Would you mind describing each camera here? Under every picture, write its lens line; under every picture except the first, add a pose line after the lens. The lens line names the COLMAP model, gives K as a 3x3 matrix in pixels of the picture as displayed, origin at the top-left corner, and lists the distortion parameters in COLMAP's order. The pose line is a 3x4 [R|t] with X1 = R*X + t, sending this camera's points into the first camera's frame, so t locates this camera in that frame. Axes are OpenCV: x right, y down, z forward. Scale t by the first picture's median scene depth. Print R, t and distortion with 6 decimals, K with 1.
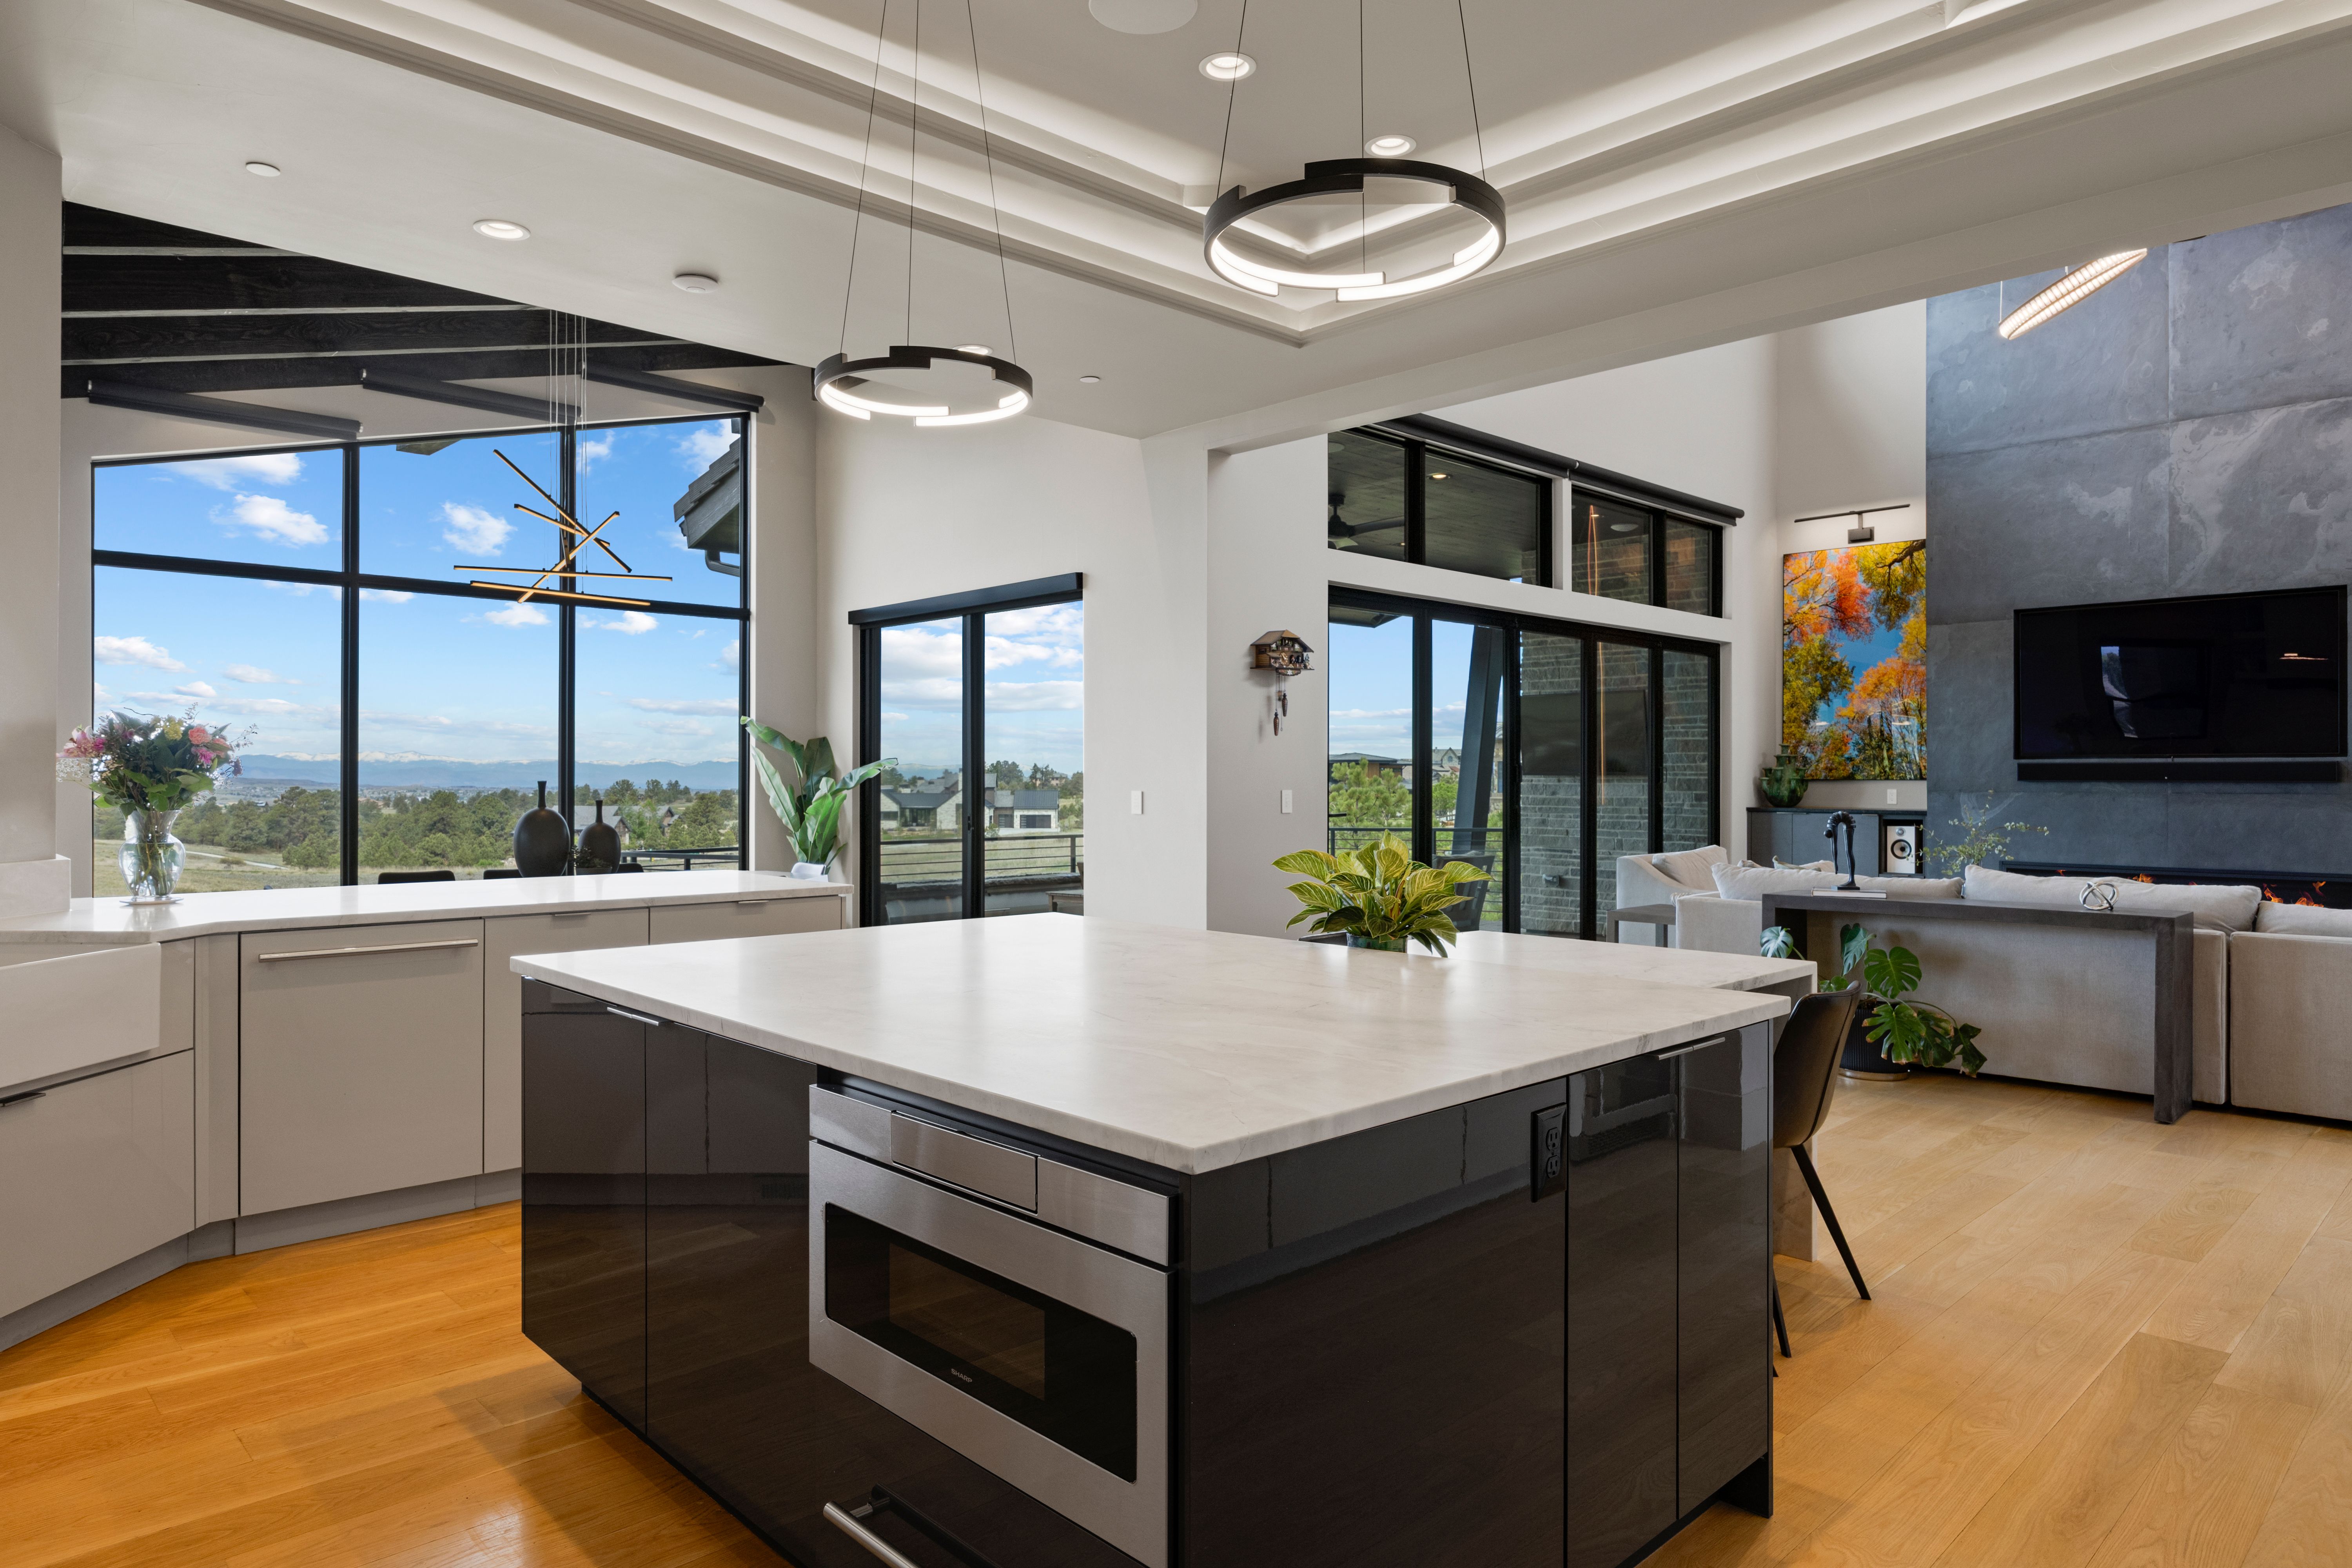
lens RADIAL K [[1440.1, 0, 1158.3], [0, 1440.1, 779.9], [0, 0, 1]] dist [-0.007721, 0.000284]
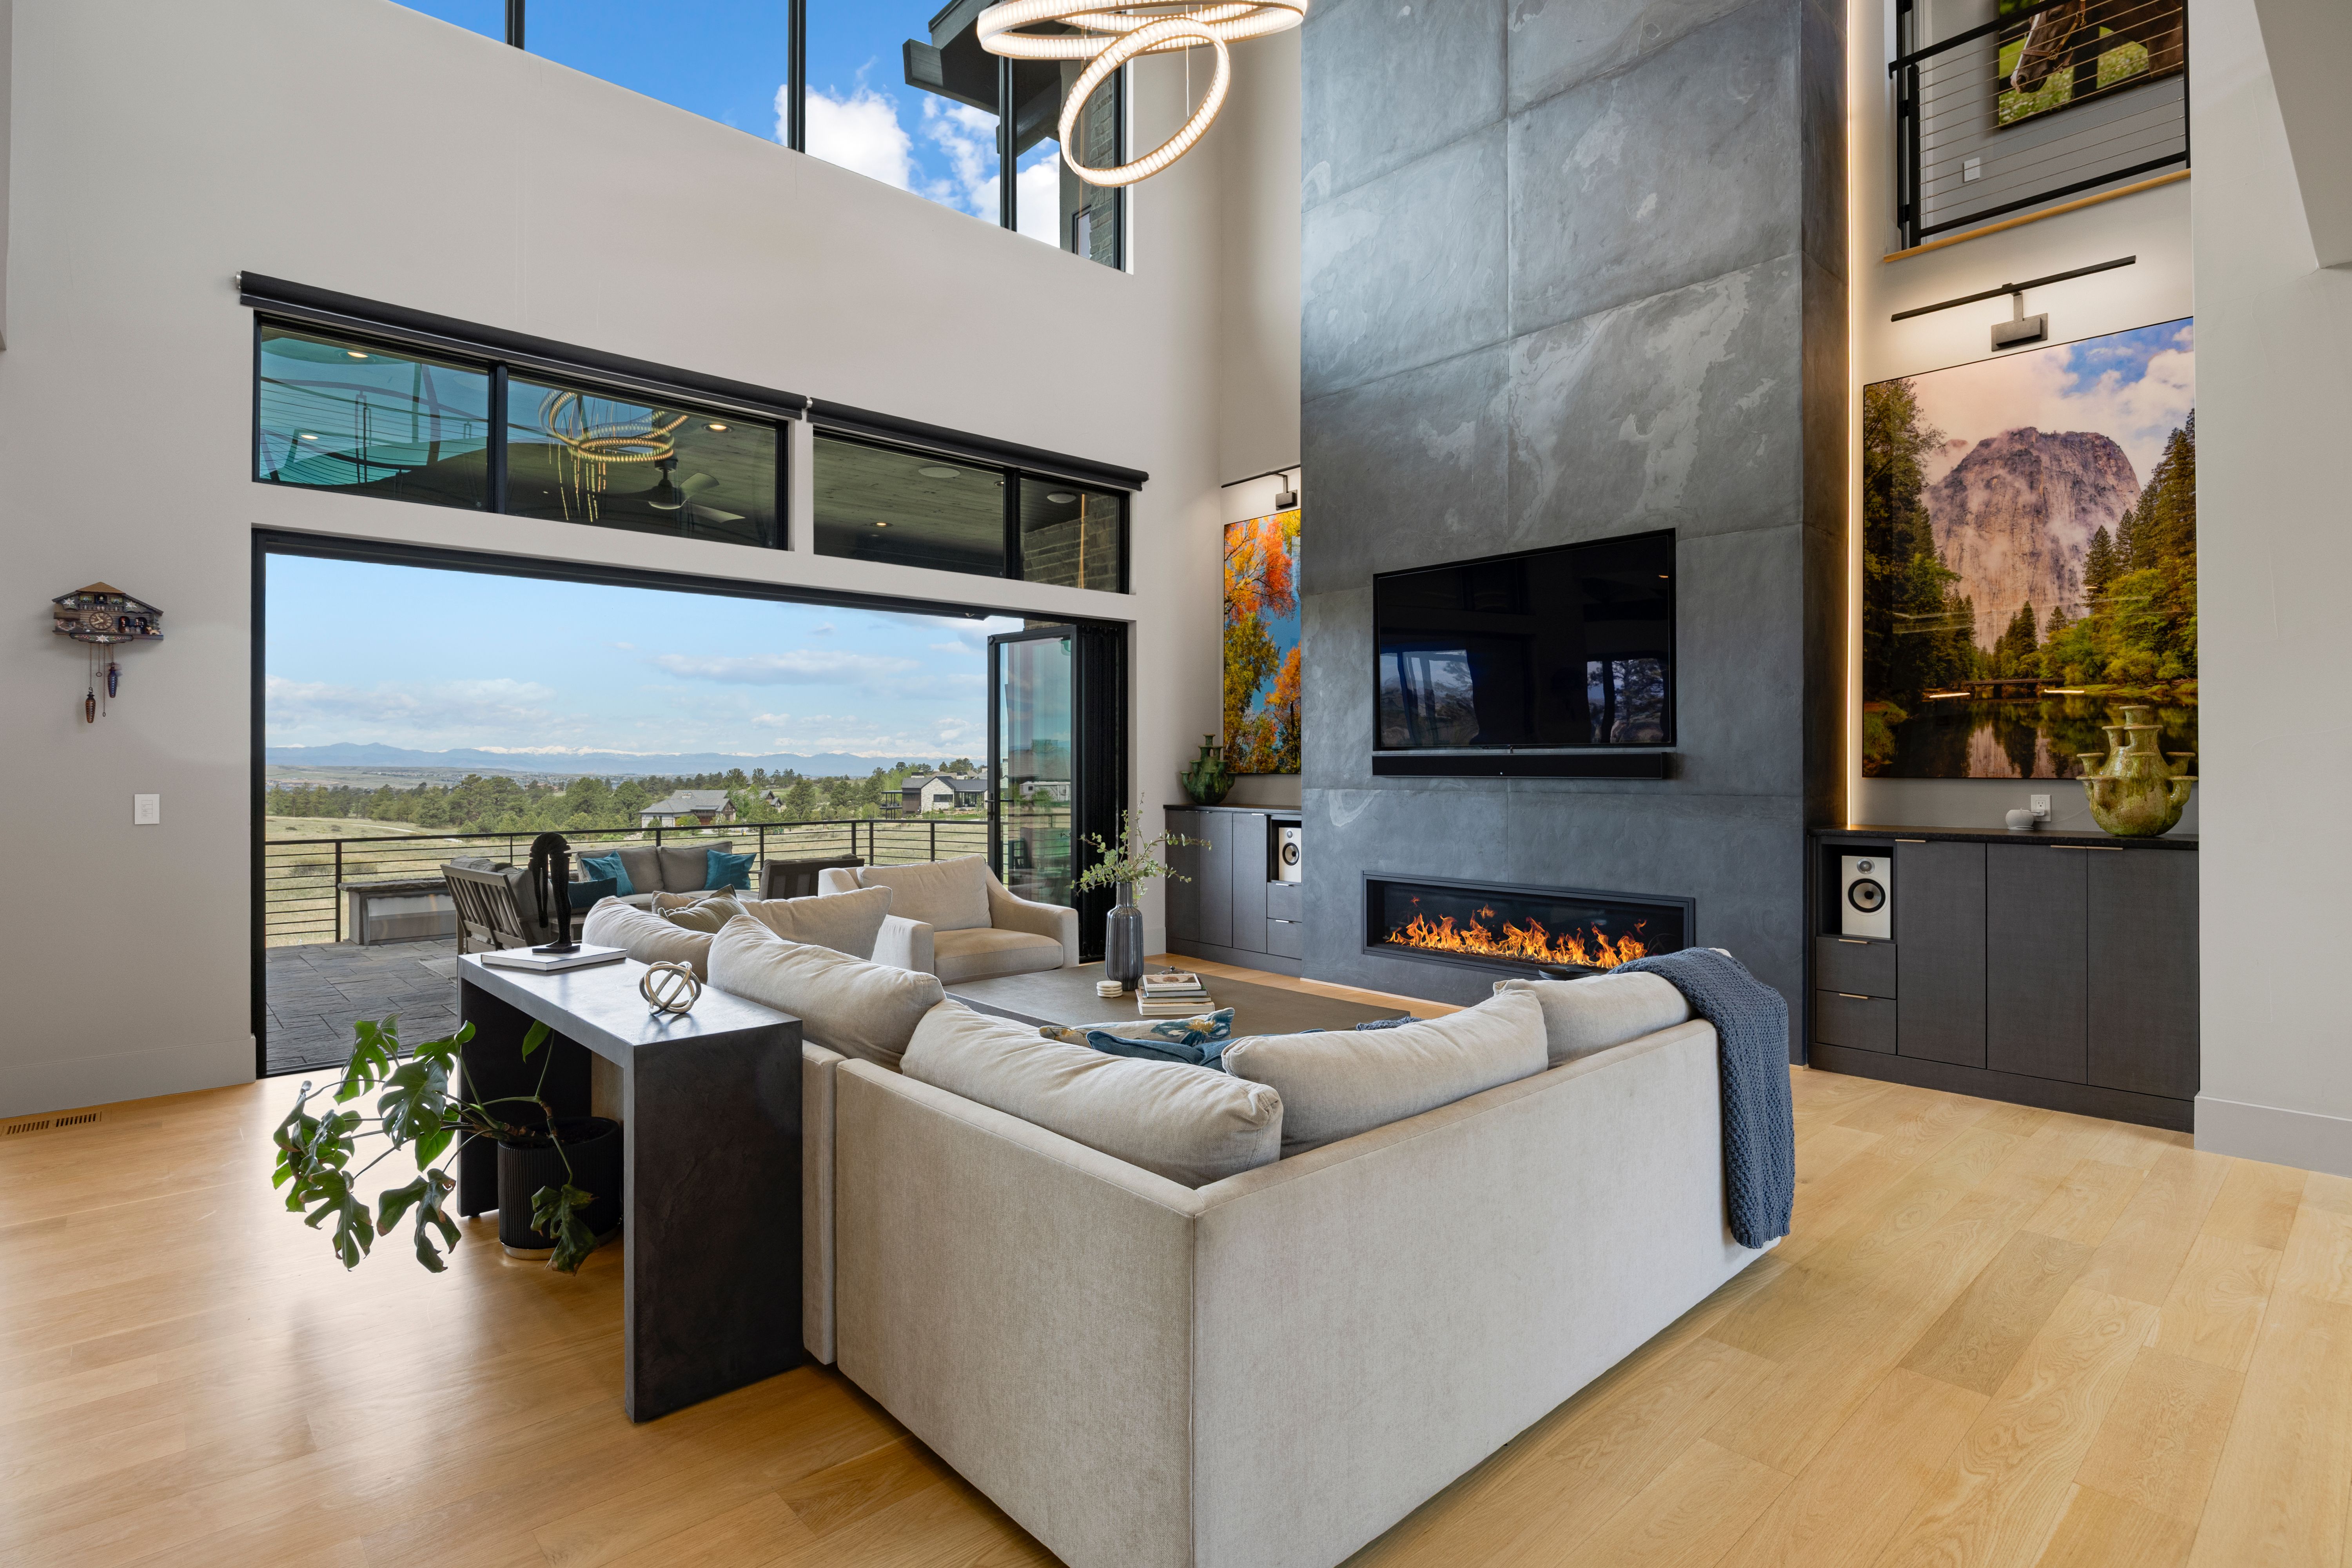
lens RADIAL K [[1167.4, 0, 1178.1], [0, 1167.4, 771.2], [0, 0, 1]] dist [-0.020353, 0.003915]
pose [[0.999662, -0.001666, -0.025962, 0.530309], [0.001742, 0.999994, 0.002937, -0.004729], [0.025957, -0.002981, 0.999659, 0.328340]]
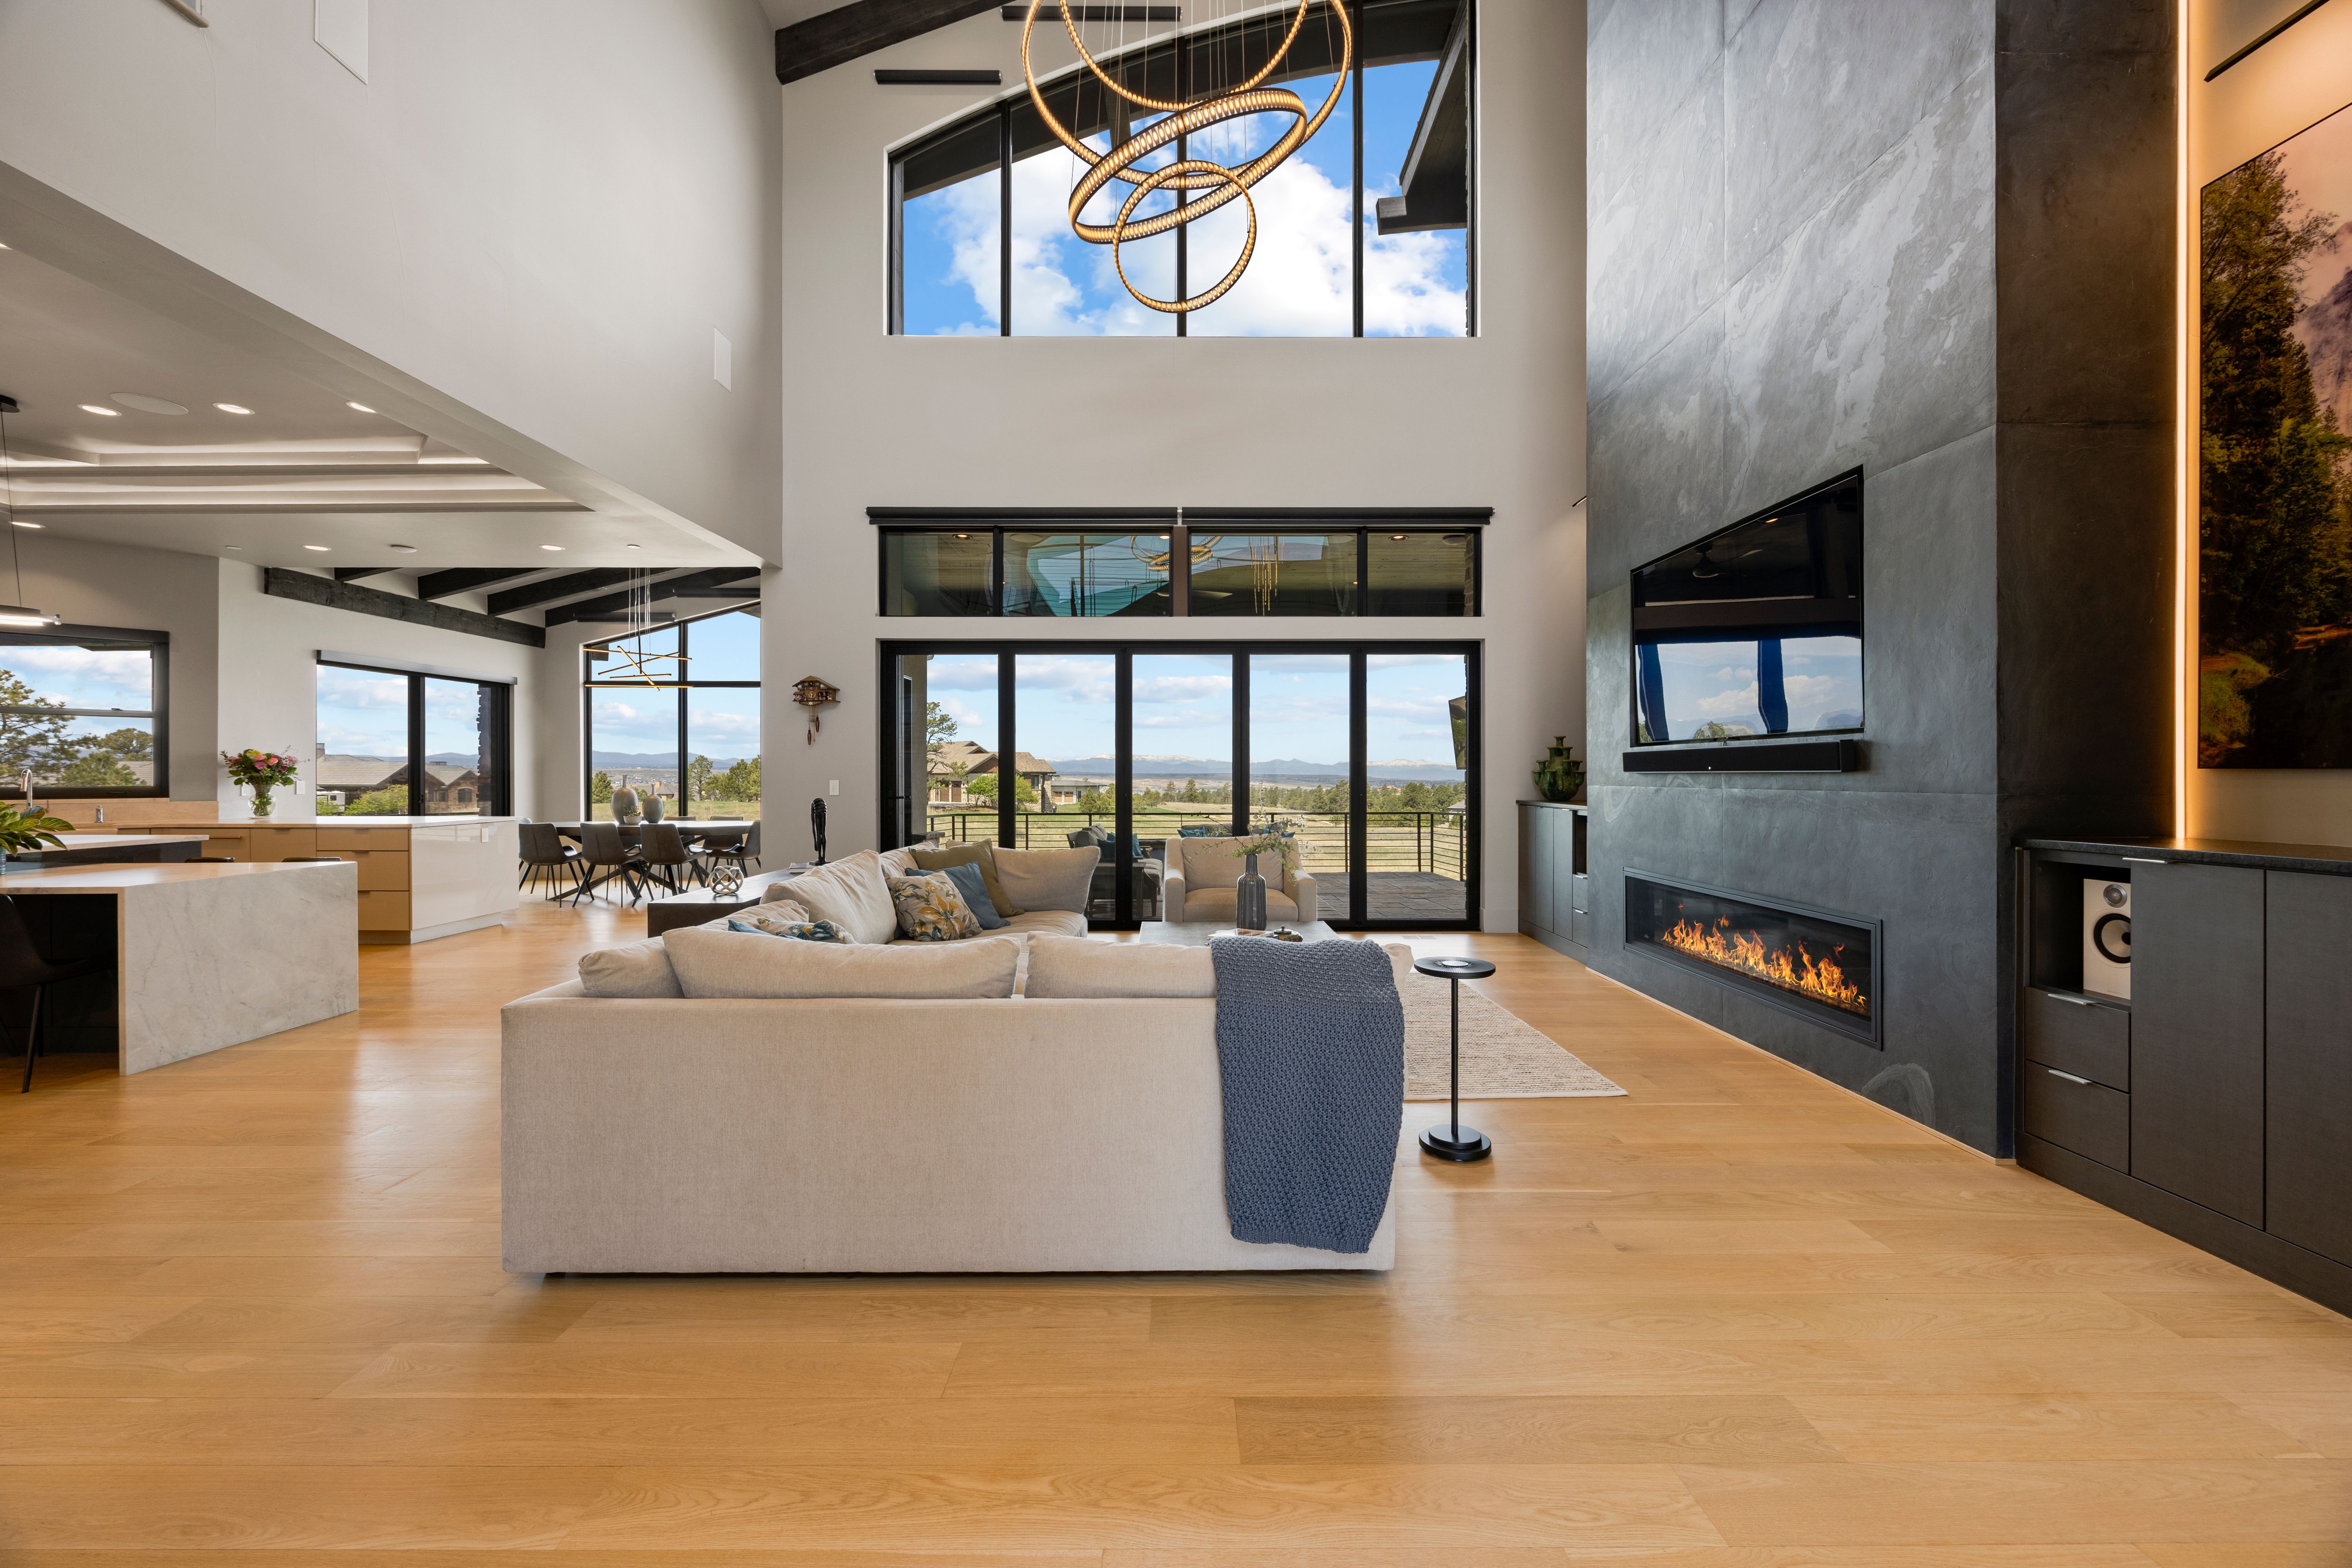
lens RADIAL K [[904.4, 0, 1177.0], [0, 904.4, 781.8], [0, 0, 1]] dist [-0.001983, -0.000207]
pose [[0.721813, 0.003070, -0.692082, 0.821690], [0.001609, 0.999980, 0.006115, 0.002751], [0.692086, -0.005527, 0.721793, 0.457398]]
